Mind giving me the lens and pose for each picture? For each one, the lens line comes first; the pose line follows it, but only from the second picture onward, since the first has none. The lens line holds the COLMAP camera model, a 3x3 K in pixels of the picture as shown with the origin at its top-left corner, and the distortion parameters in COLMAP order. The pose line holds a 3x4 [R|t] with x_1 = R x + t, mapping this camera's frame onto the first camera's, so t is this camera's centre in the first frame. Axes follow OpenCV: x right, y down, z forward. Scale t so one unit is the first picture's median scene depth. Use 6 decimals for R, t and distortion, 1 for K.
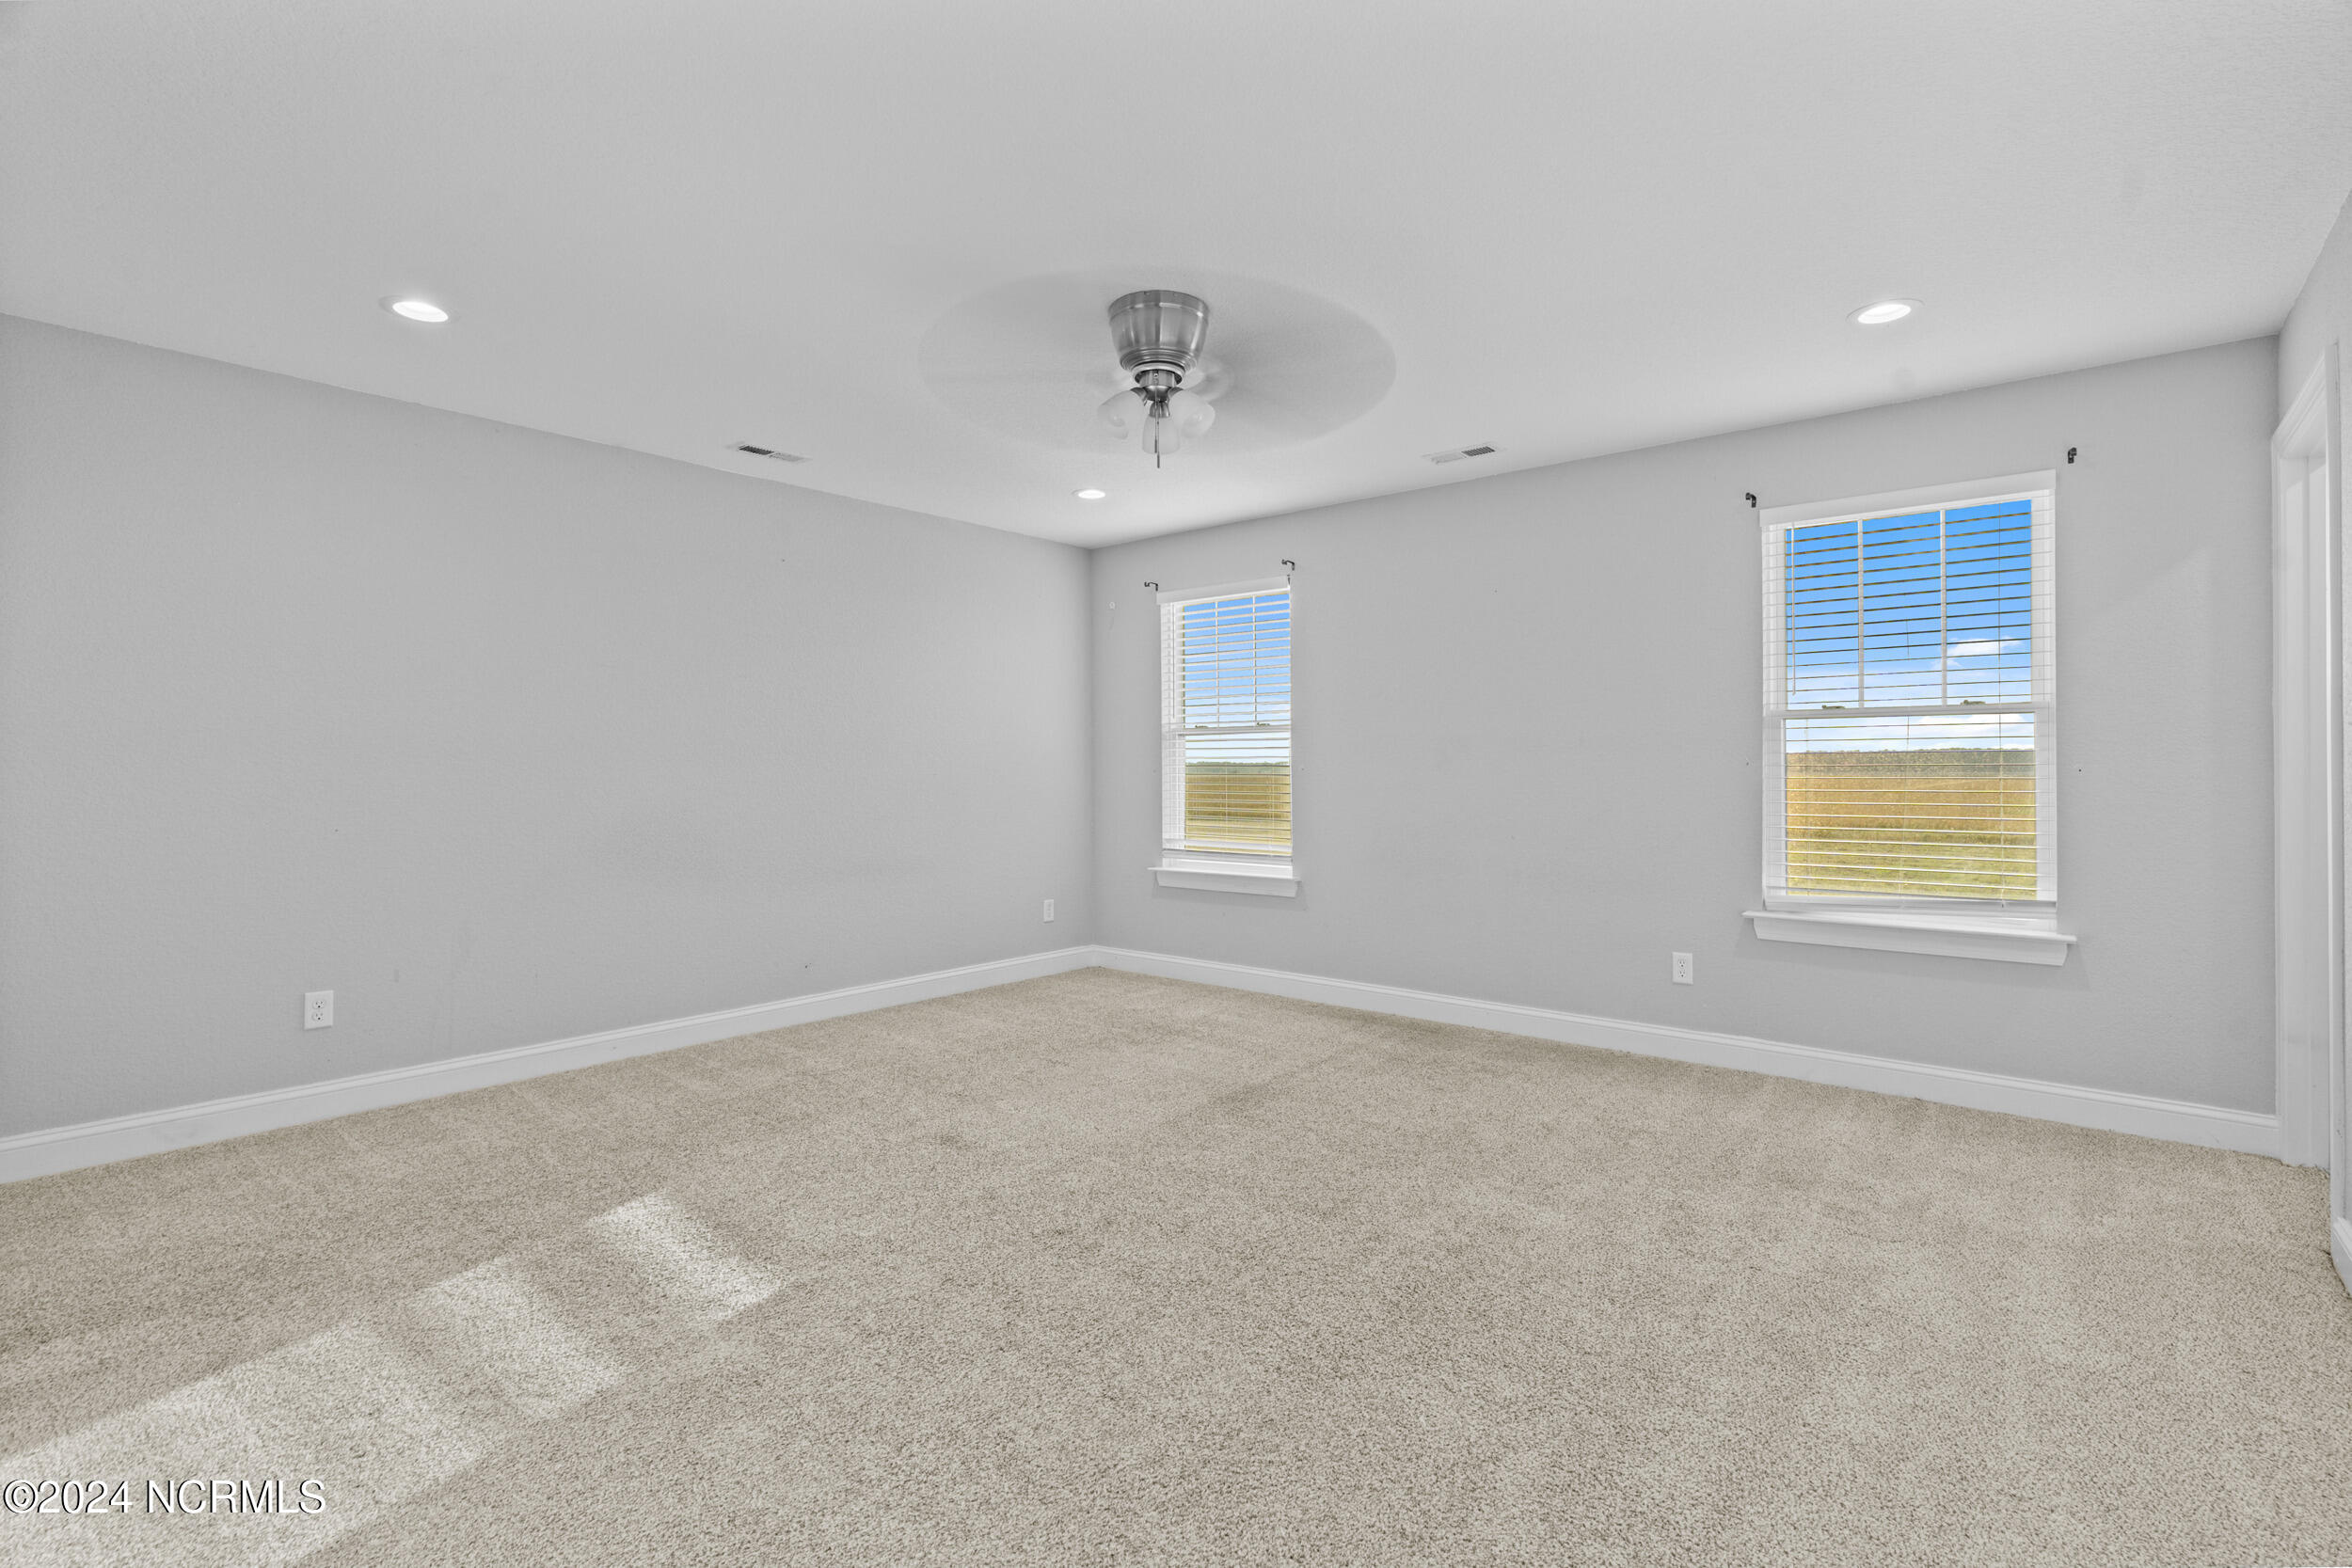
lens RADIAL K [[1080.0, 0, 1160.6], [0, 1080.0, 766.9], [0, 0, 1]] dist [-0.008024, 0.001969]
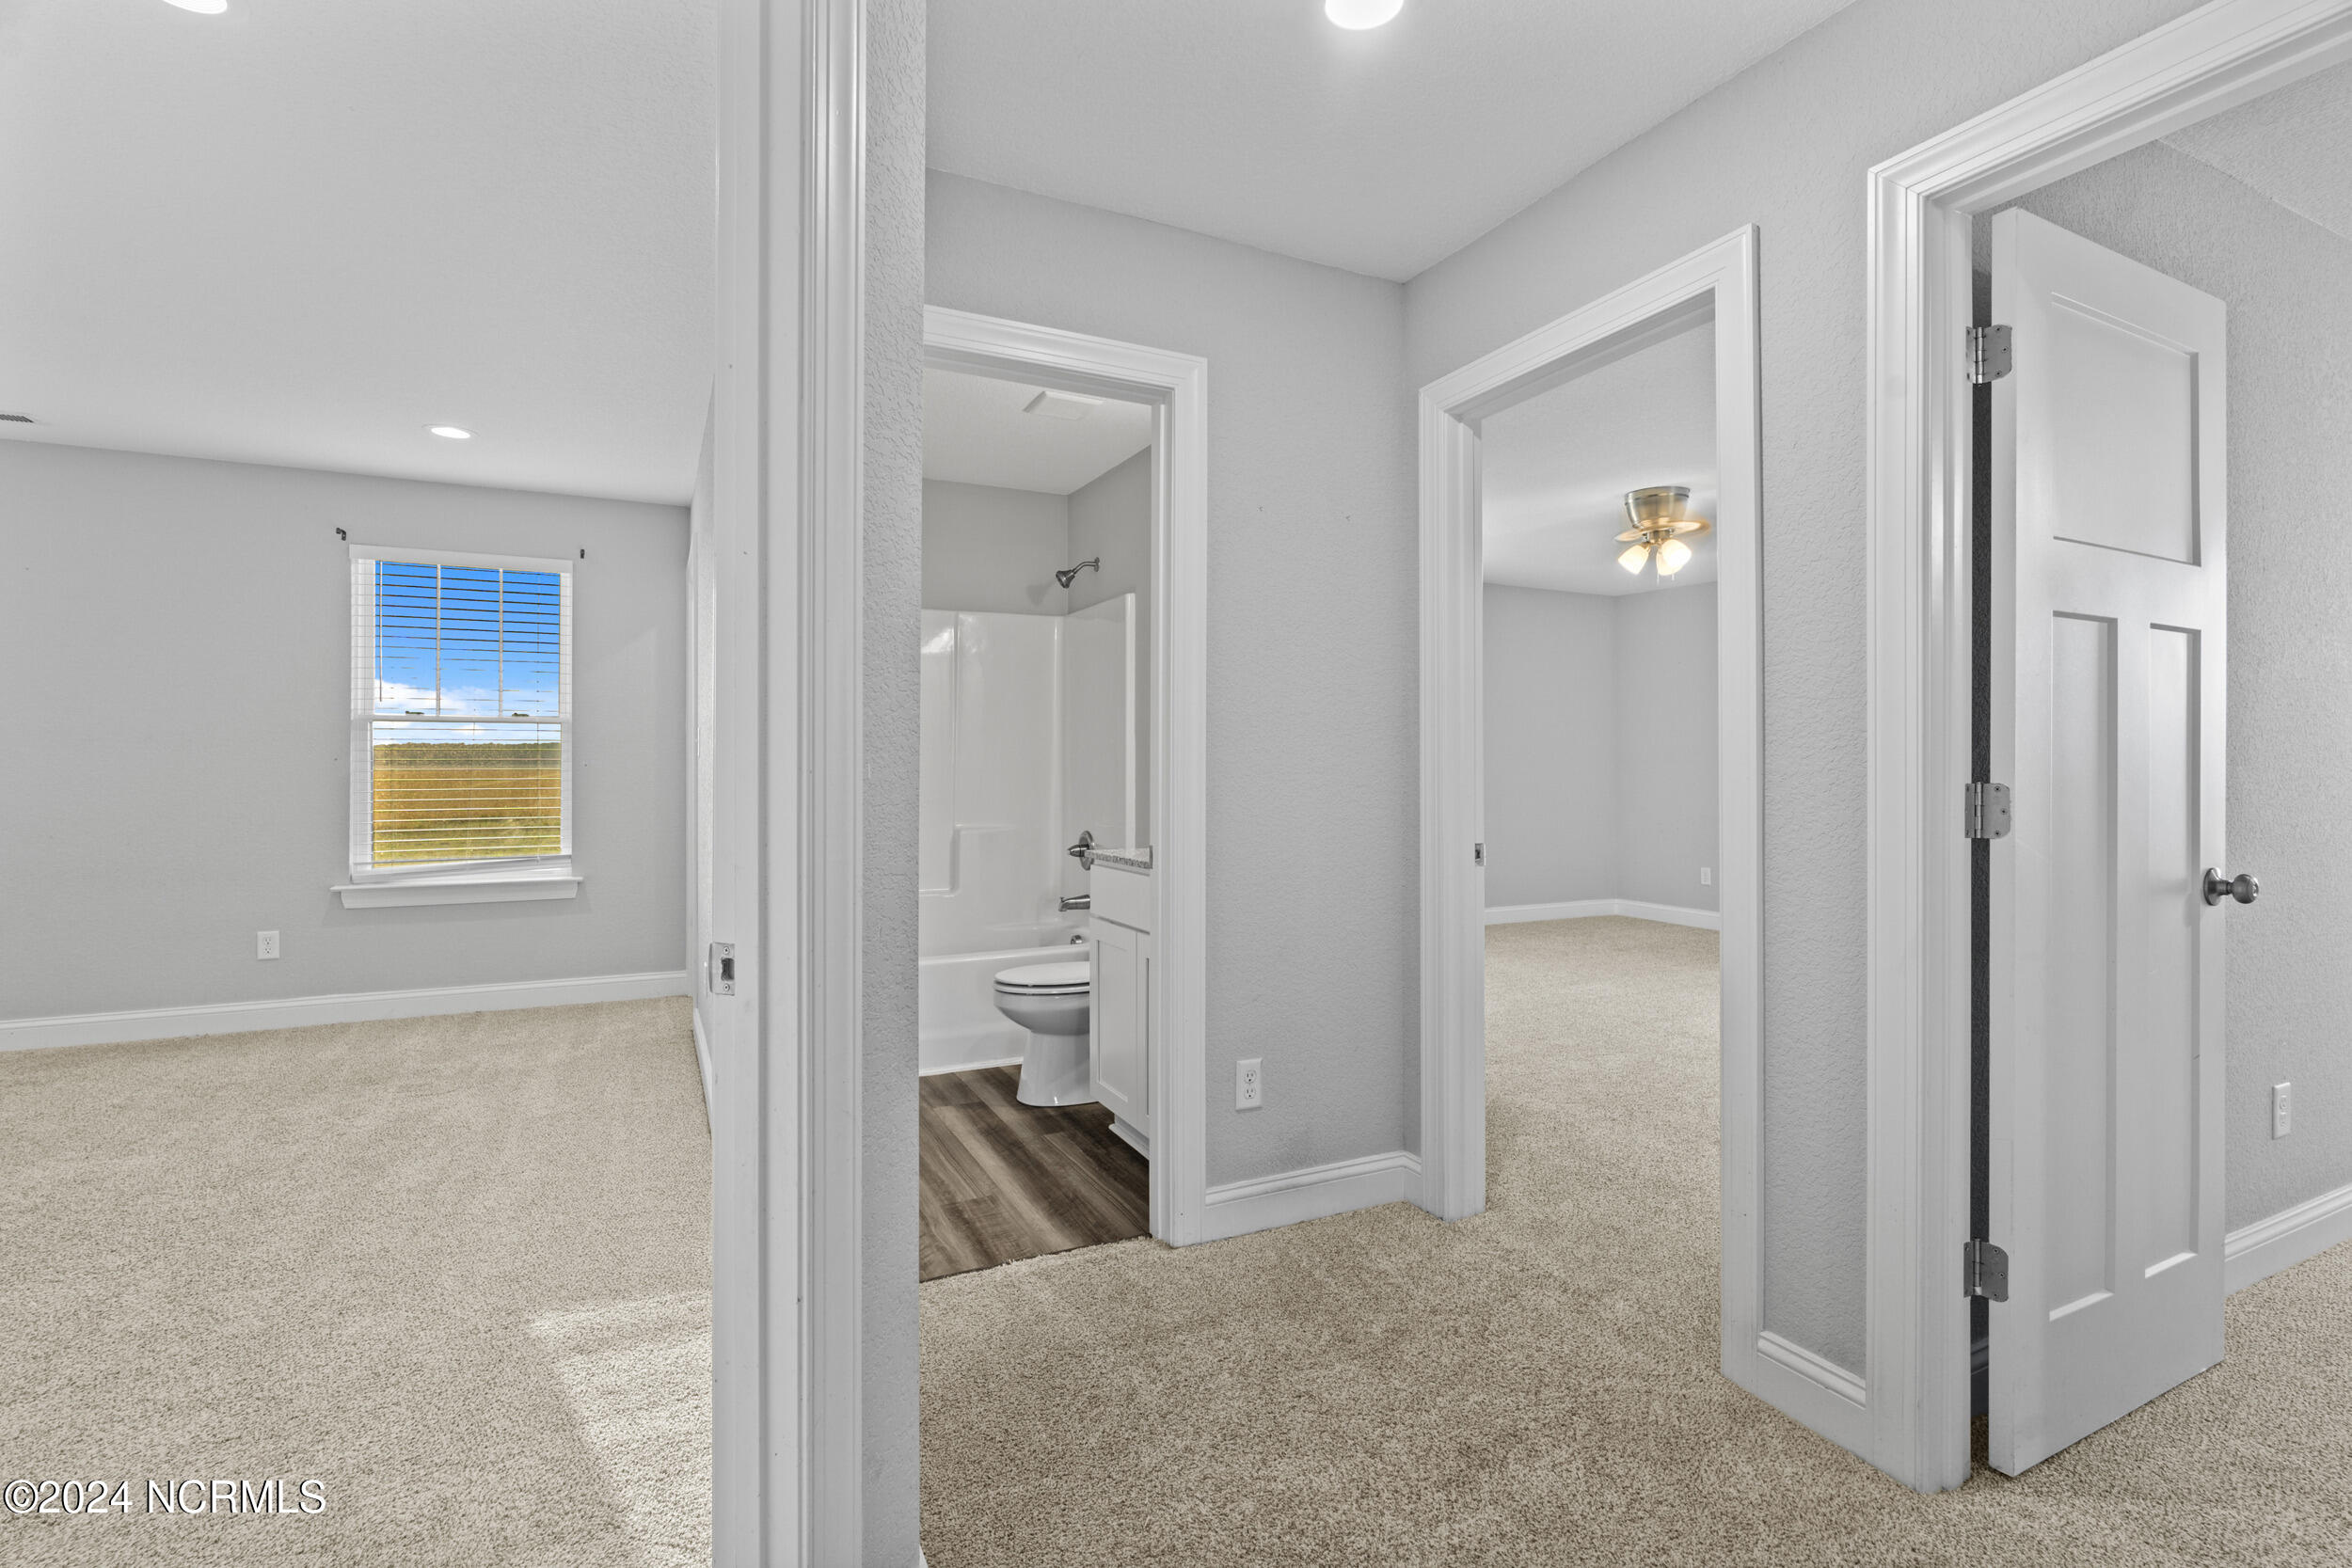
lens RADIAL K [[1080.0, 0, 1192.9], [0, 1080.0, 763.8], [0, 0, 1]] dist [-0.008024, 0.001969]
pose [[0.388386, 0.003472, 0.921490, -0.186570], [-0.007100, 0.999974, -0.000775, -0.002698], [-0.921469, -0.006241, 0.388401, -0.340891]]
